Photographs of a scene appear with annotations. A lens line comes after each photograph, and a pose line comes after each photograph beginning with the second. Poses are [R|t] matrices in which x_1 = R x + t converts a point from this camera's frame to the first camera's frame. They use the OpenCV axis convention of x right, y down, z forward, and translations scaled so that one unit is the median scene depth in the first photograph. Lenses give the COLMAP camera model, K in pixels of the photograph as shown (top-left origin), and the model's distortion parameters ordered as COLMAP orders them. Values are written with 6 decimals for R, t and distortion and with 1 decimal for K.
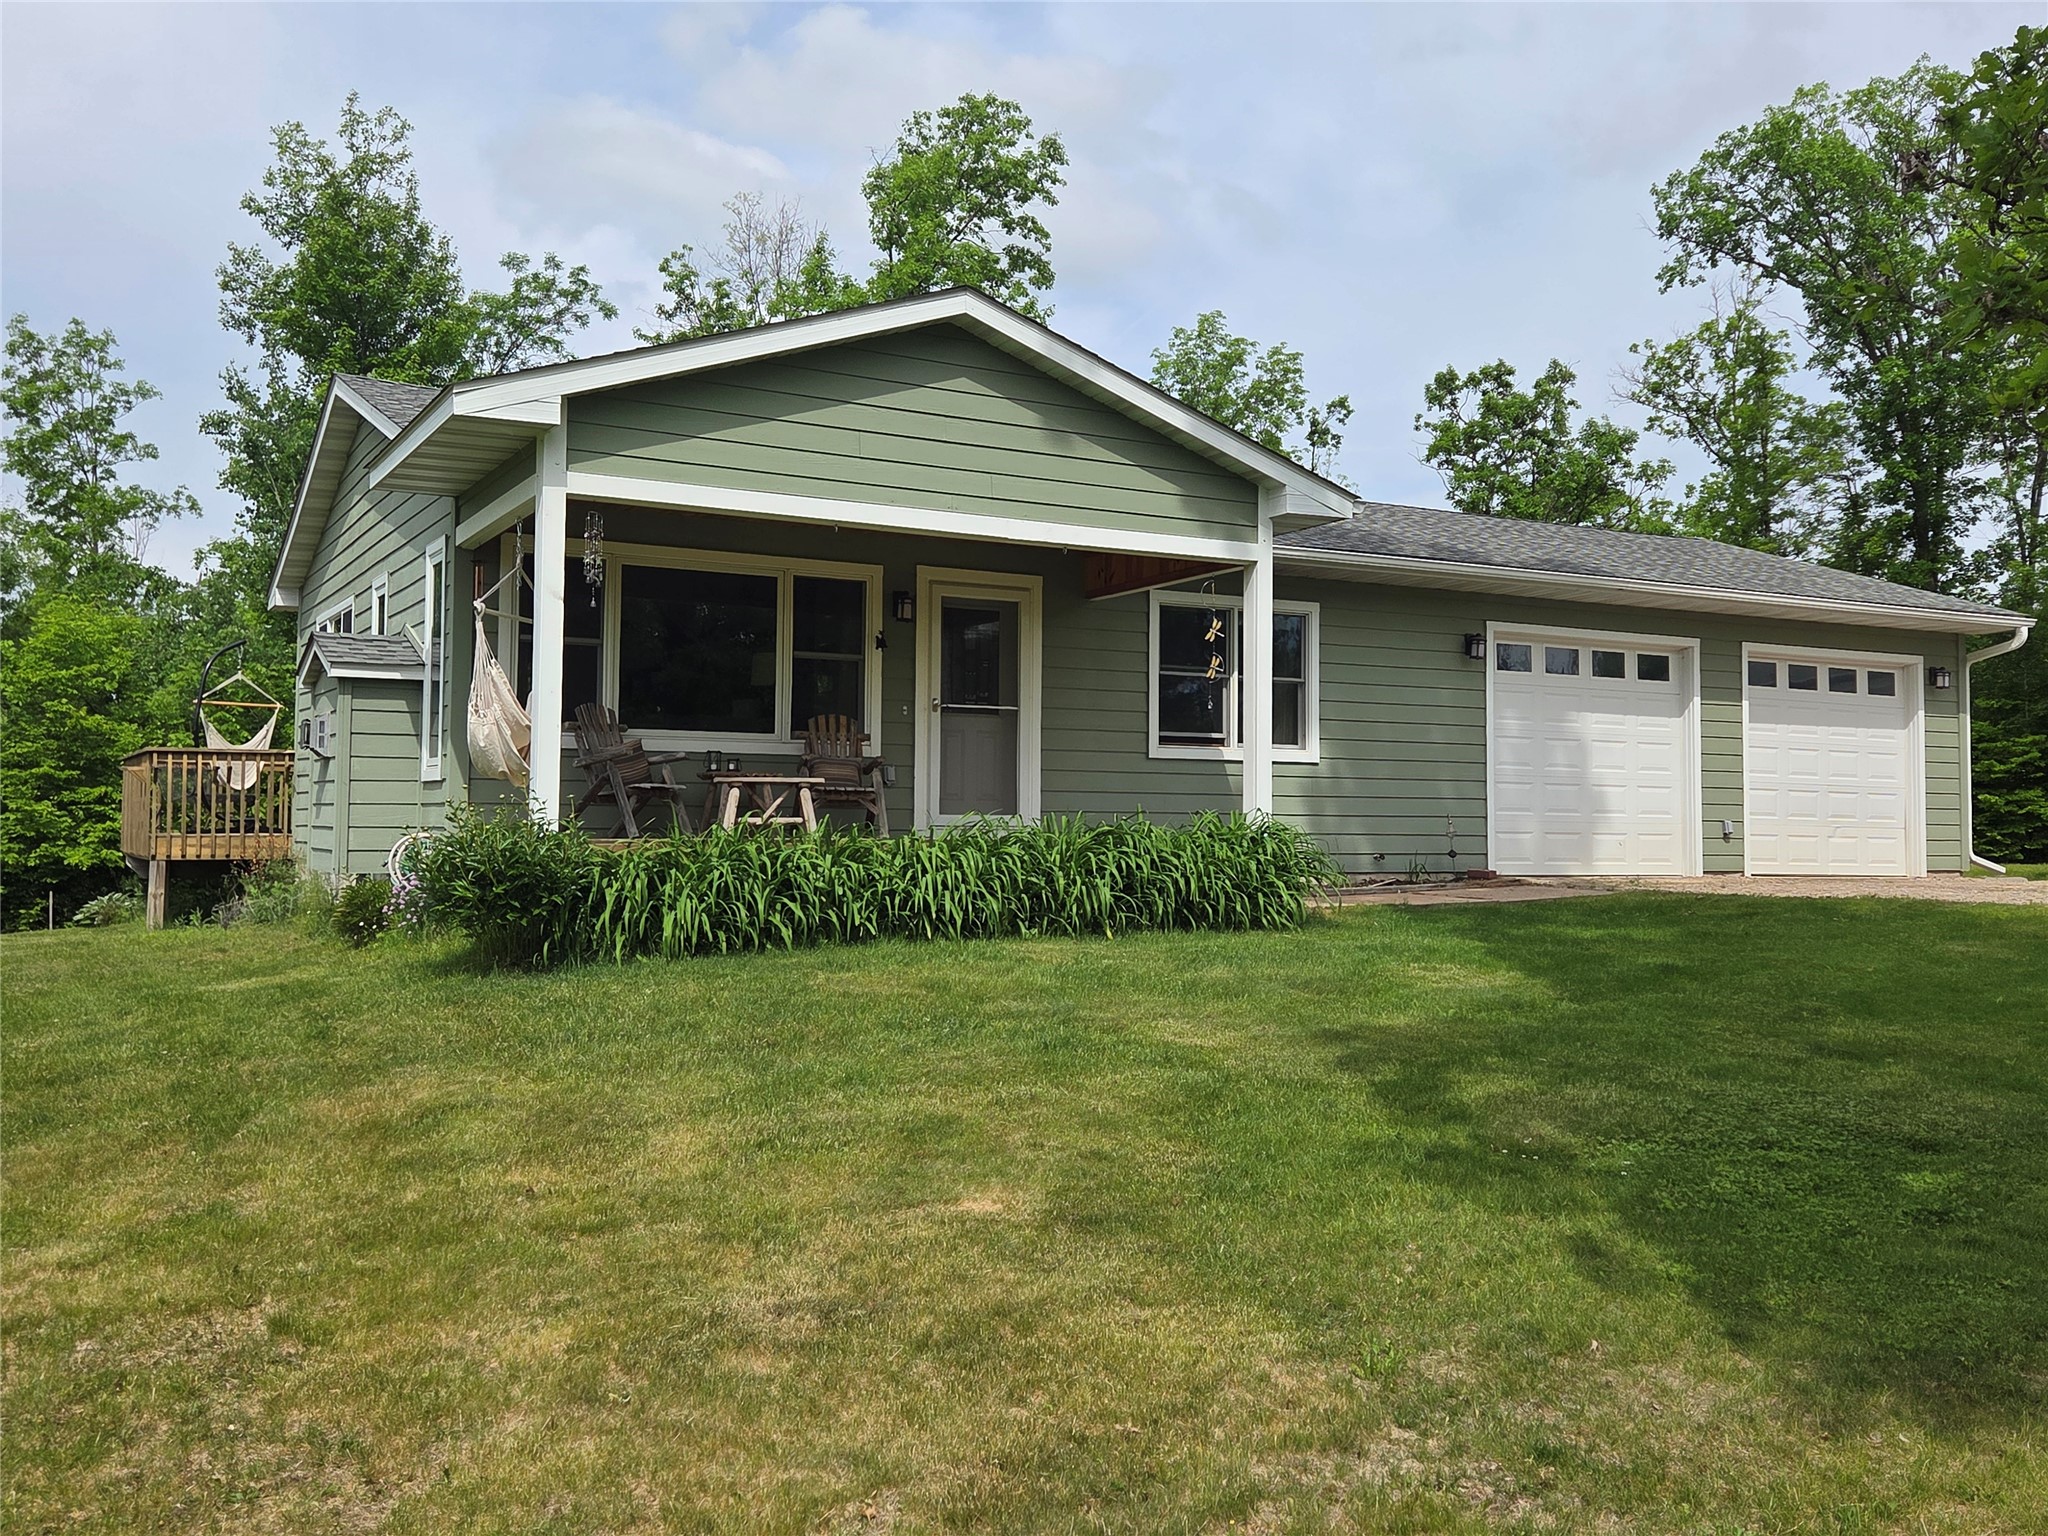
lens RADIAL K [[1823.4, 0, 1026.7], [0, 1823.4, 755.8], [0, 0, 1]] dist [0.077972, -0.016831]
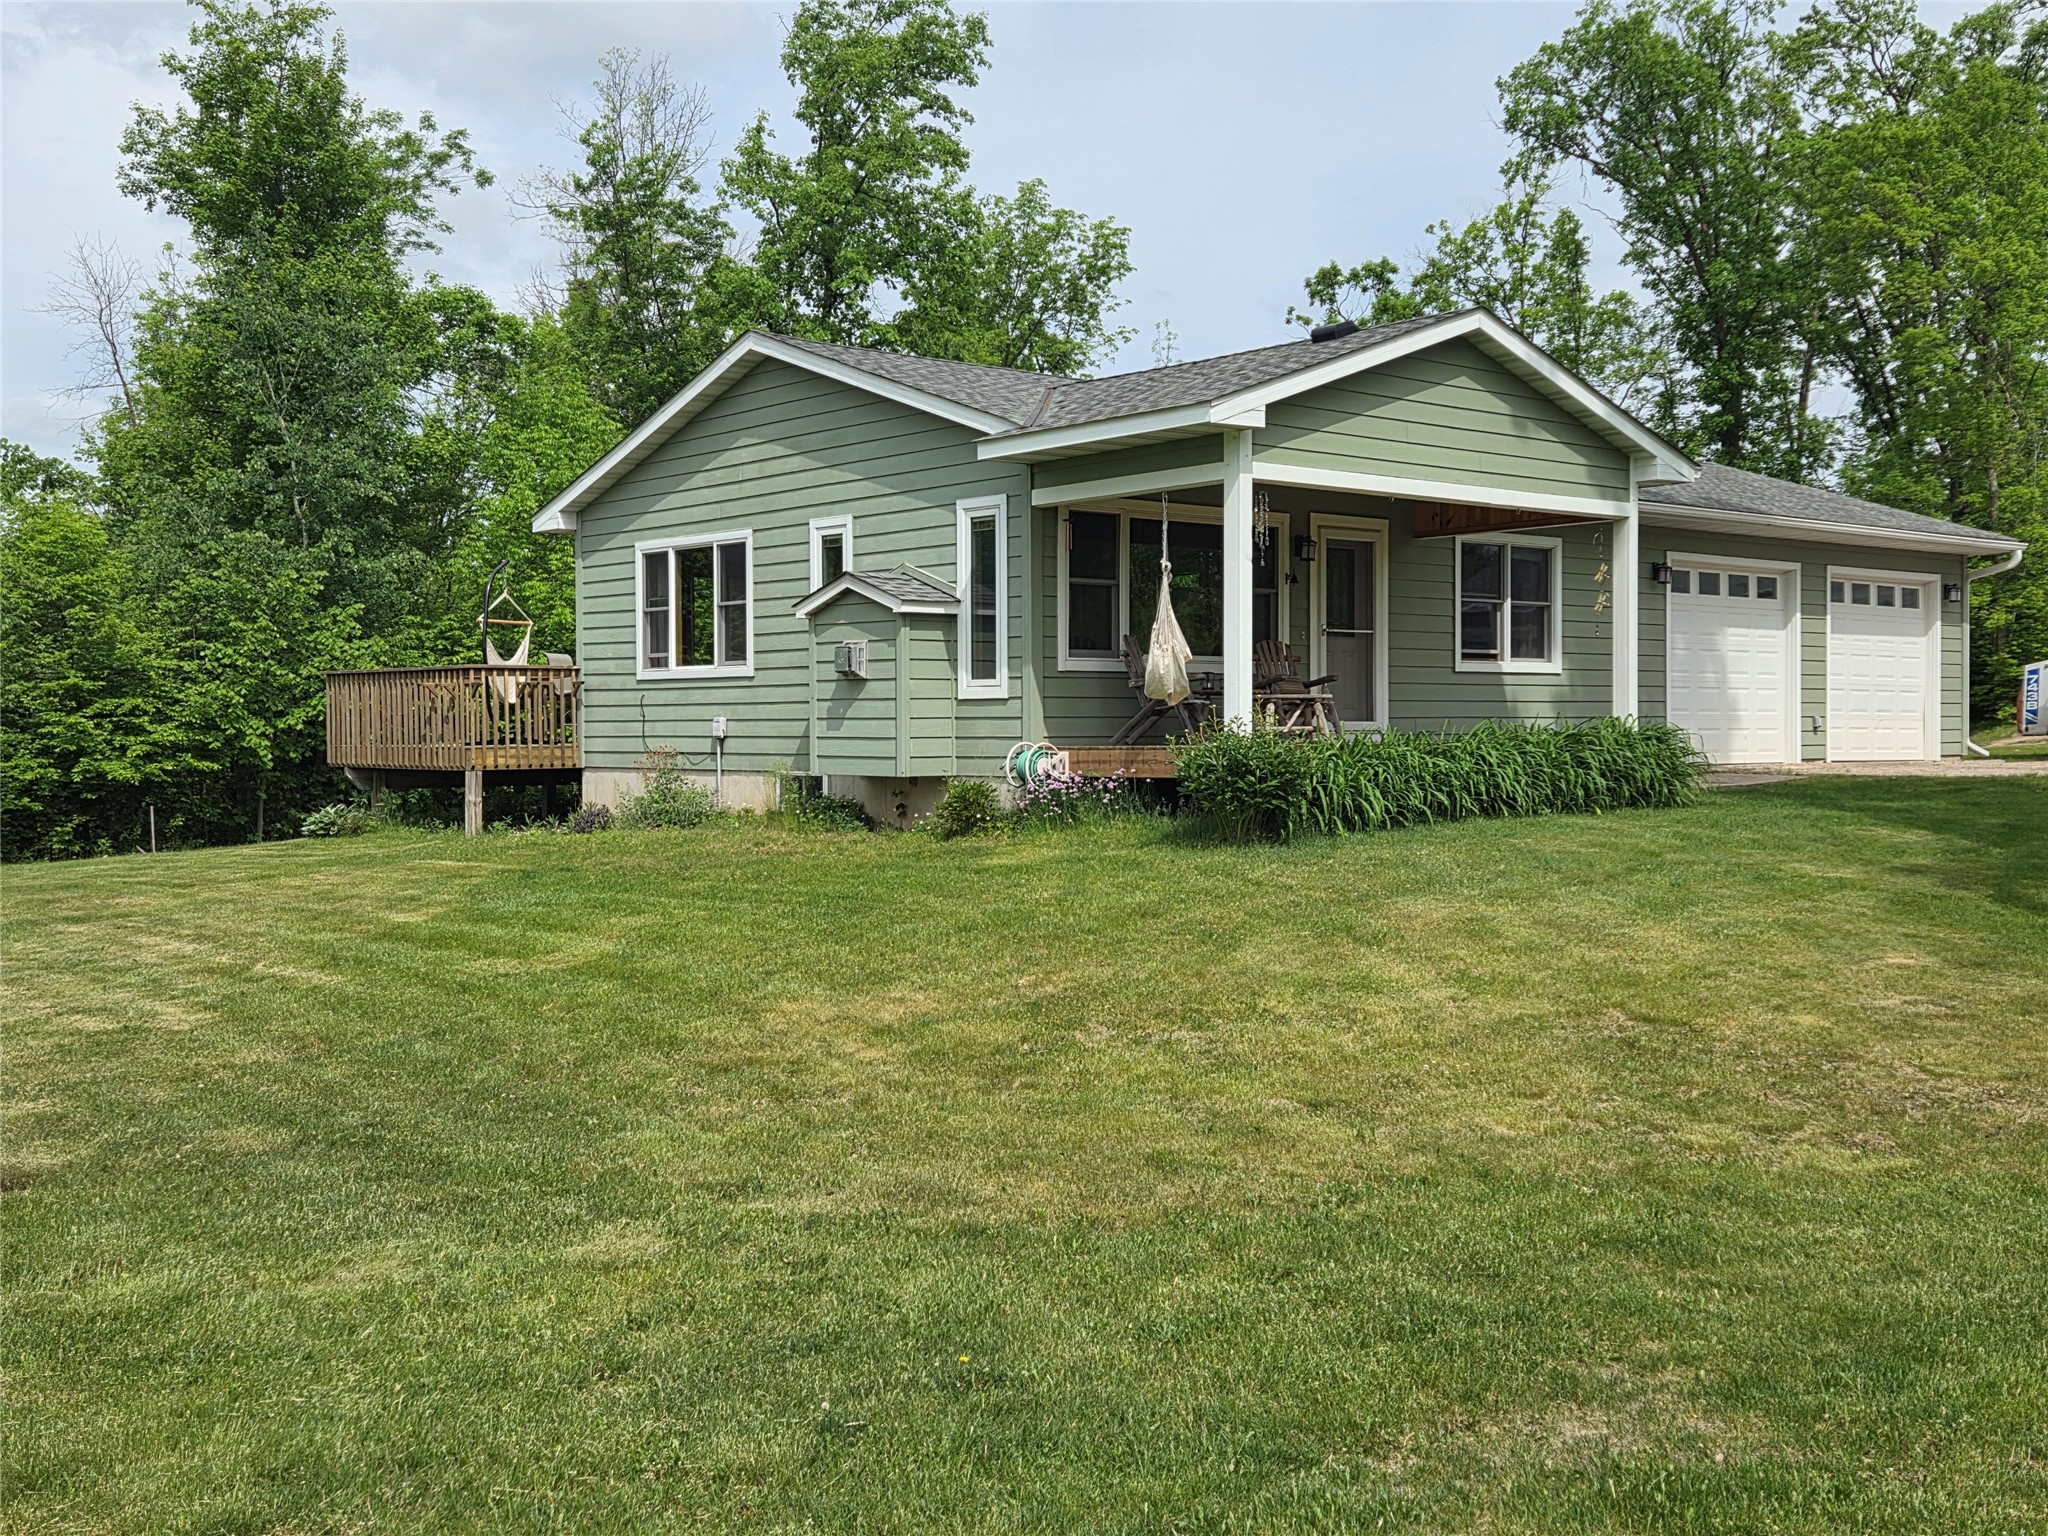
lens RADIAL K [[2119.2, 0, 972.8], [0, 2119.2, 771.8], [0, 0, 1]] dist [0.070854, -0.003058]
pose [[0.981642, -0.016504, 0.190015, -0.388148], [0.004906, 0.998104, 0.061347, -0.015382], [-0.190668, -0.059289, 0.979863, -0.235996]]
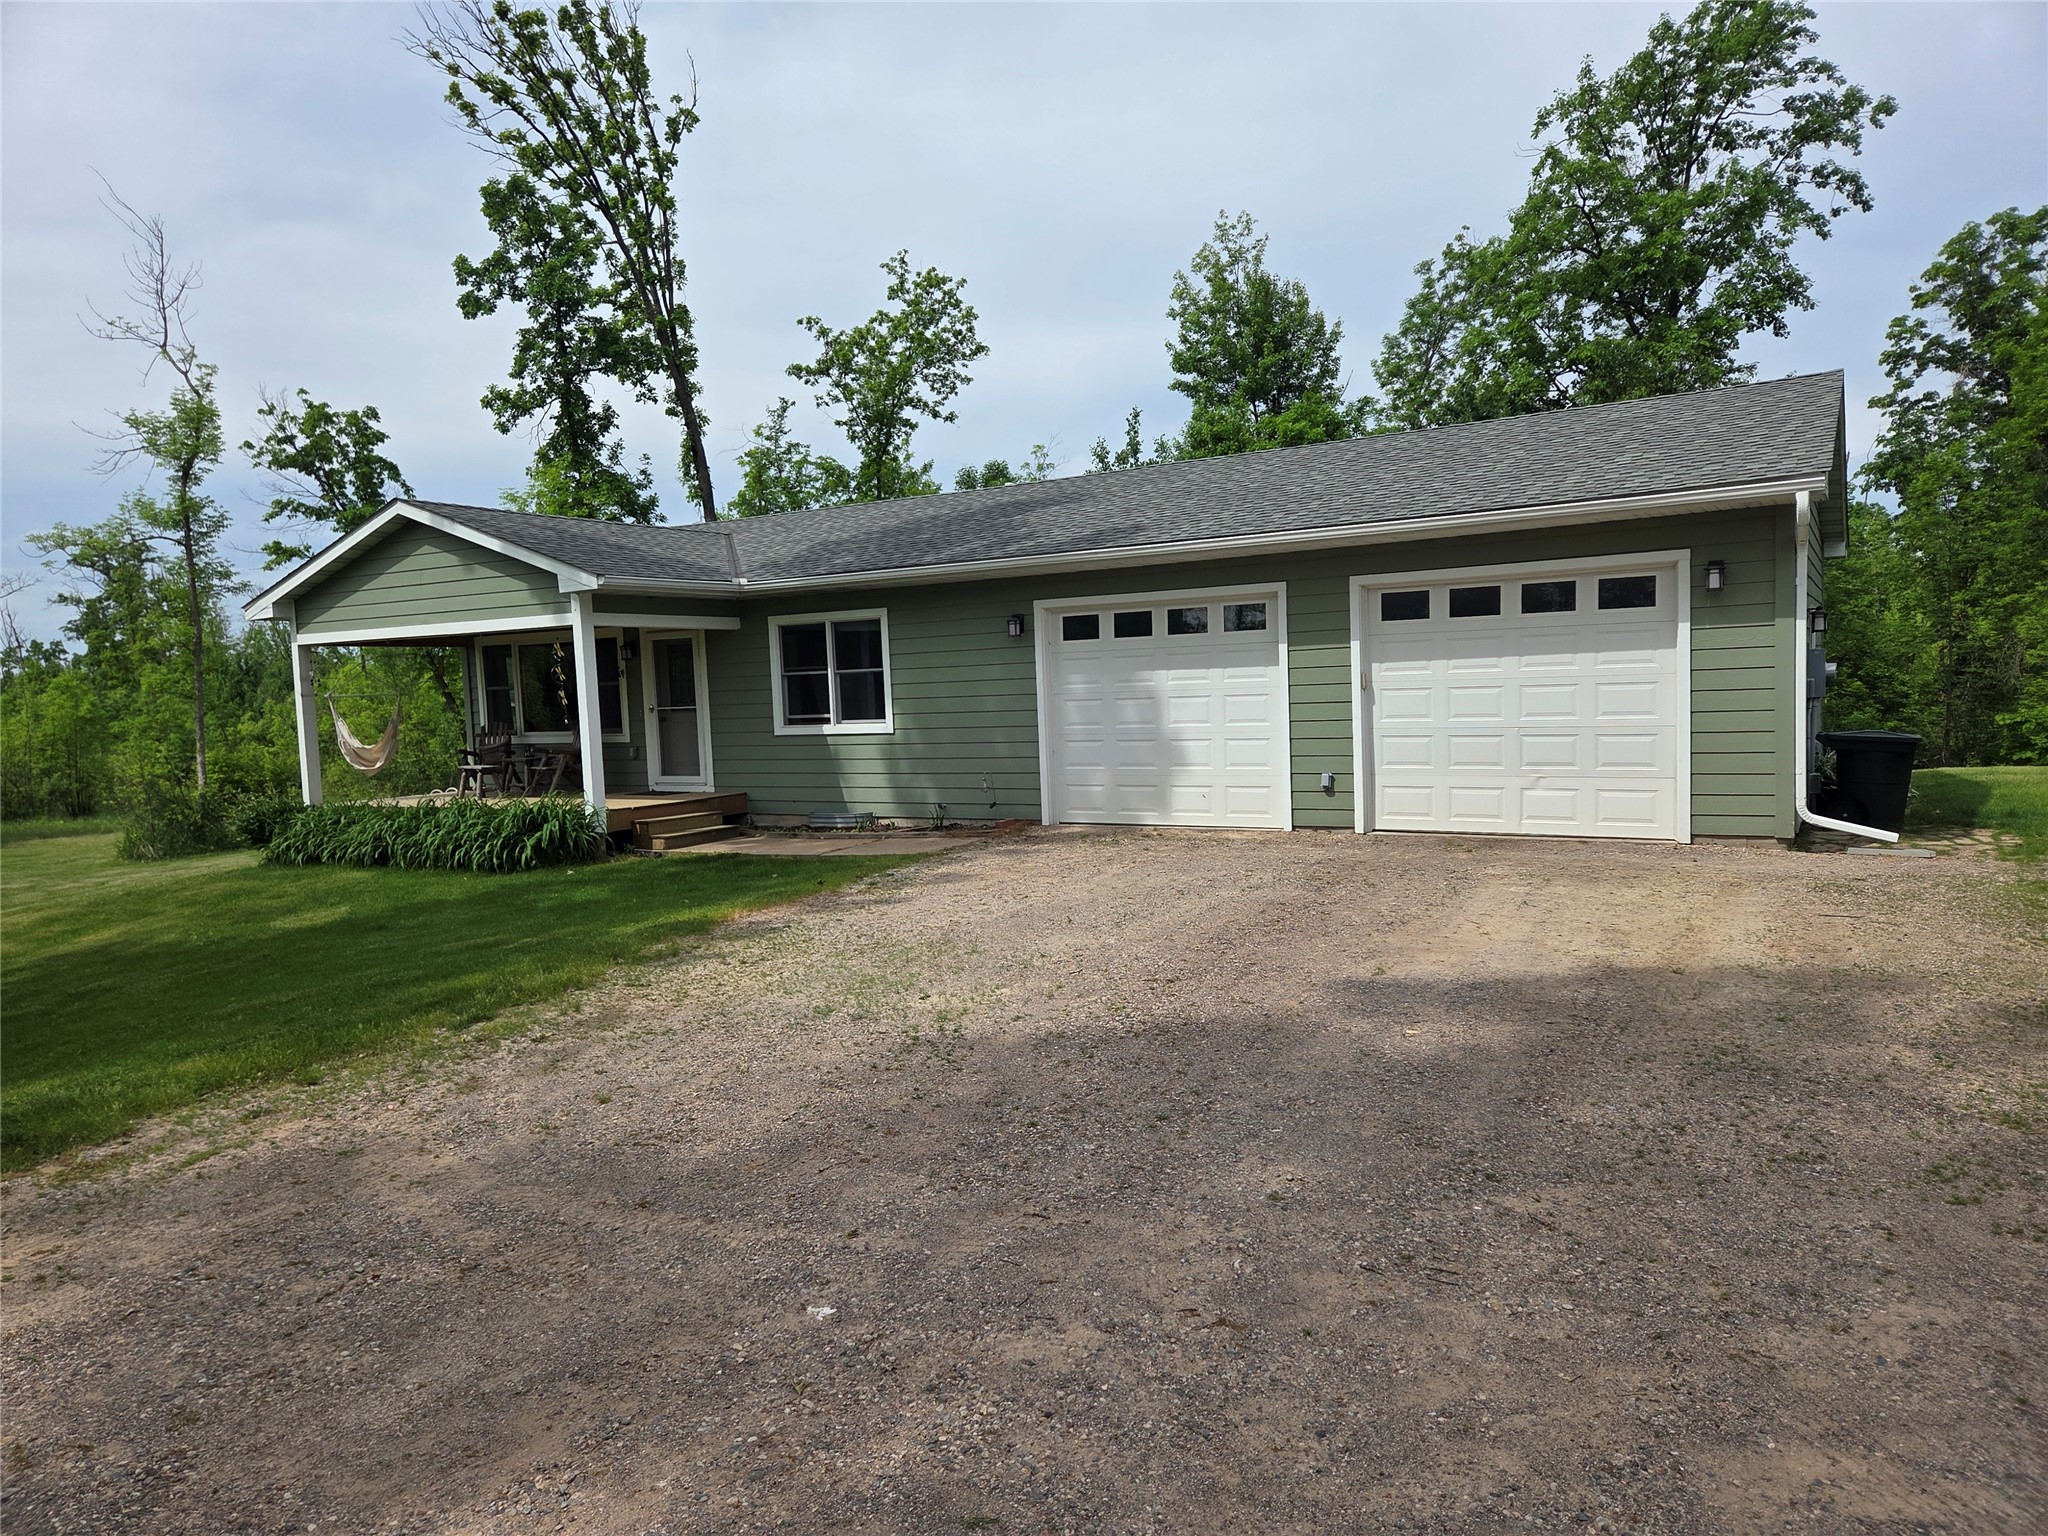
lens RADIAL K [[1349.1, 0, 1047.4], [0, 1349.1, 778.0], [0, 0, 1]] dist [0.076608, -0.053702]
pose [[0.494122, 0.035553, -0.868665, 0.841623], [0.079994, 0.993066, 0.086148, -0.030630], [0.865705, -0.112056, 0.487851, 0.501865]]
